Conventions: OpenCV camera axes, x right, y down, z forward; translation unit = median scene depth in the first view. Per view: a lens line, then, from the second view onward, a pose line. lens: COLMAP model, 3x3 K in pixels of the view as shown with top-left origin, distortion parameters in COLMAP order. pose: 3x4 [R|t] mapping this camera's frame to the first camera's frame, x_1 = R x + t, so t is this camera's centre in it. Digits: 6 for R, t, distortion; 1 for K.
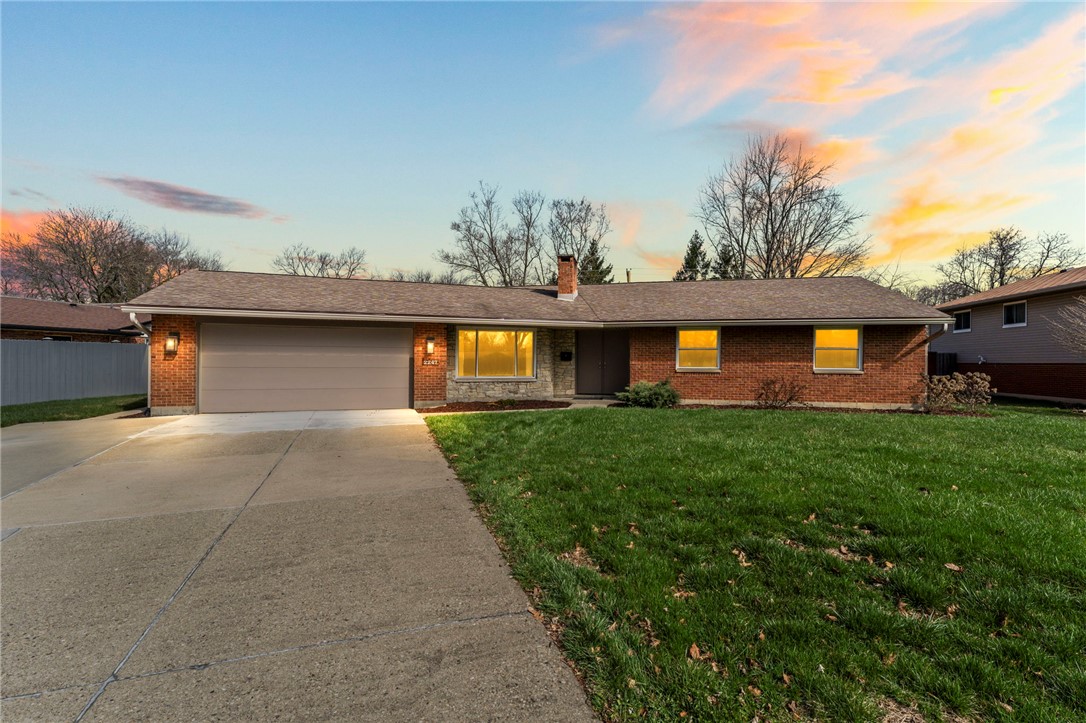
lens RADIAL K [[475.5, 0, 545.3], [0, 475.5, 352.9], [0, 0, 1]] dist [-0.000299, 0.000662]
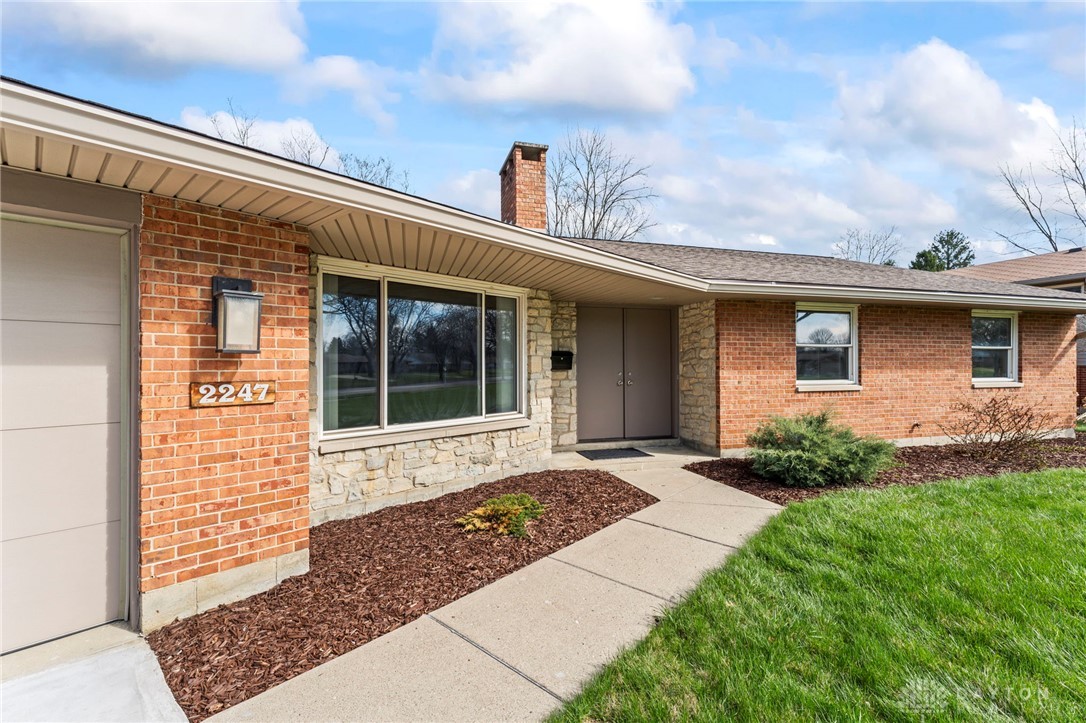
lens RADIAL K [[480.3, 0, 543.0], [0, 480.3, 361.5], [0, 0, 1]] dist [-0.001865, 0.000042]
pose [[0.895381, -0.004035, 0.445283, -0.050298], [-0.003961, 0.999847, 0.017026, 0.000176], [-0.445284, -0.017008, 0.895228, 0.175164]]
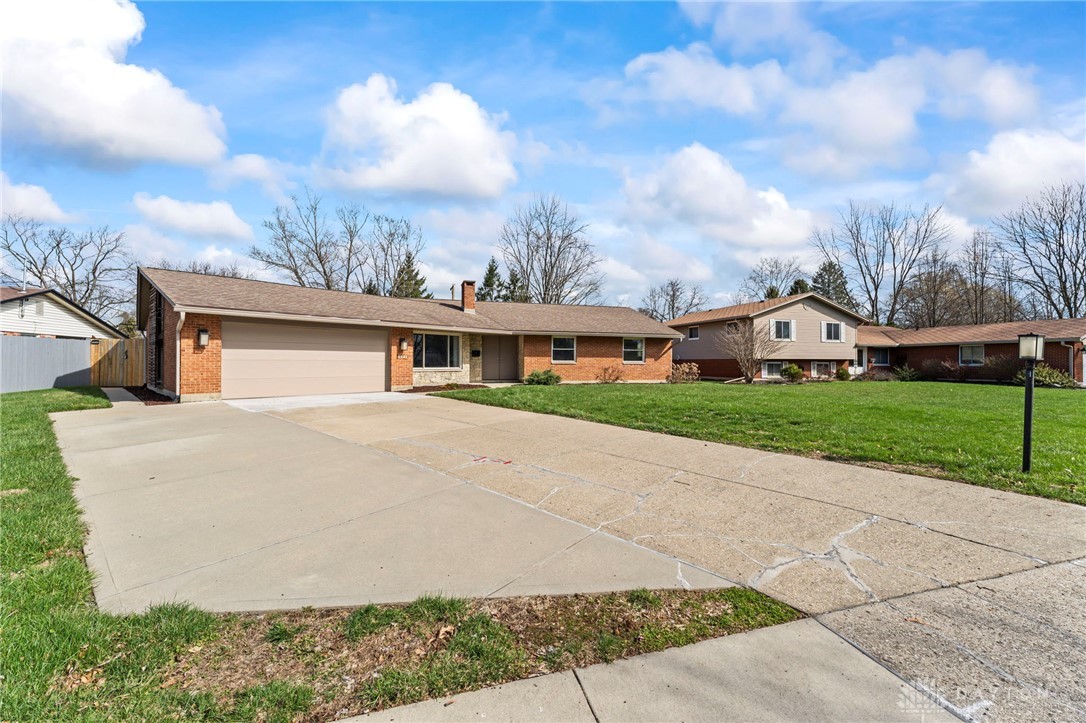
lens RADIAL K [[410.0, 0, 543.0], [0, 410.0, 361.5], [0, 0, 1]] dist [-0.000184, 0.000053]
pose [[0.885664, -0.001309, 0.464324, -0.101564], [-0.008665, 0.999775, 0.019346, 0.001599], [-0.464245, -0.021158, 0.885454, -0.052361]]
